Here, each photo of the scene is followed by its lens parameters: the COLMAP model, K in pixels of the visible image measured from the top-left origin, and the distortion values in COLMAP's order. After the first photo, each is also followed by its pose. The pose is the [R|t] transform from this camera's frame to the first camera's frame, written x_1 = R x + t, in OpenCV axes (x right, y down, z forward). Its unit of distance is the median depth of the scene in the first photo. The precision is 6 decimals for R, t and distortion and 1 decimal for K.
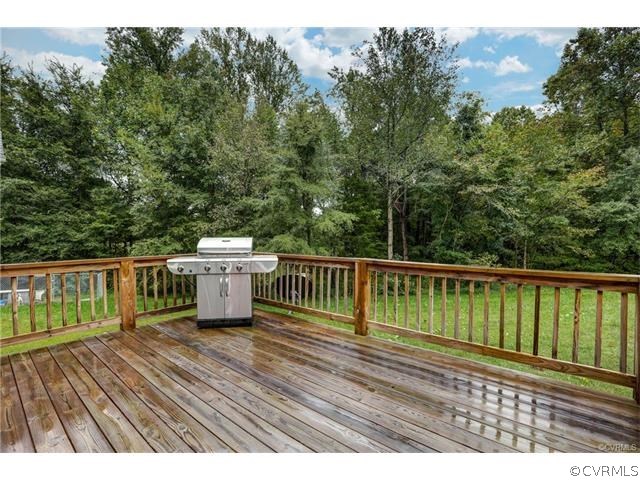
lens RADIAL K [[290.8, 0, 321.6], [0, 290.8, 238.9], [0, 0, 1]] dist [-0.045210, 0.016274]
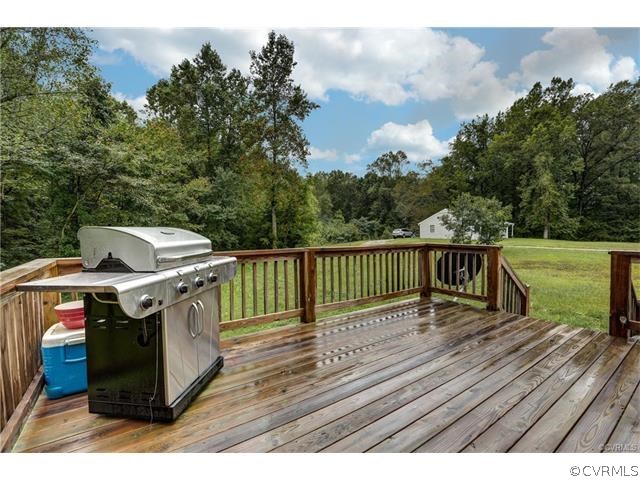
lens RADIAL K [[290.8, 0, 321.6], [0, 290.8, 238.9], [0, 0, 1]] dist [-0.045210, 0.016274]
pose [[0.279578, -0.033776, 0.959529, -0.148160], [0.019749, 0.999372, 0.029425, 0.001669], [-0.959920, 0.010723, 0.280070, 0.120628]]
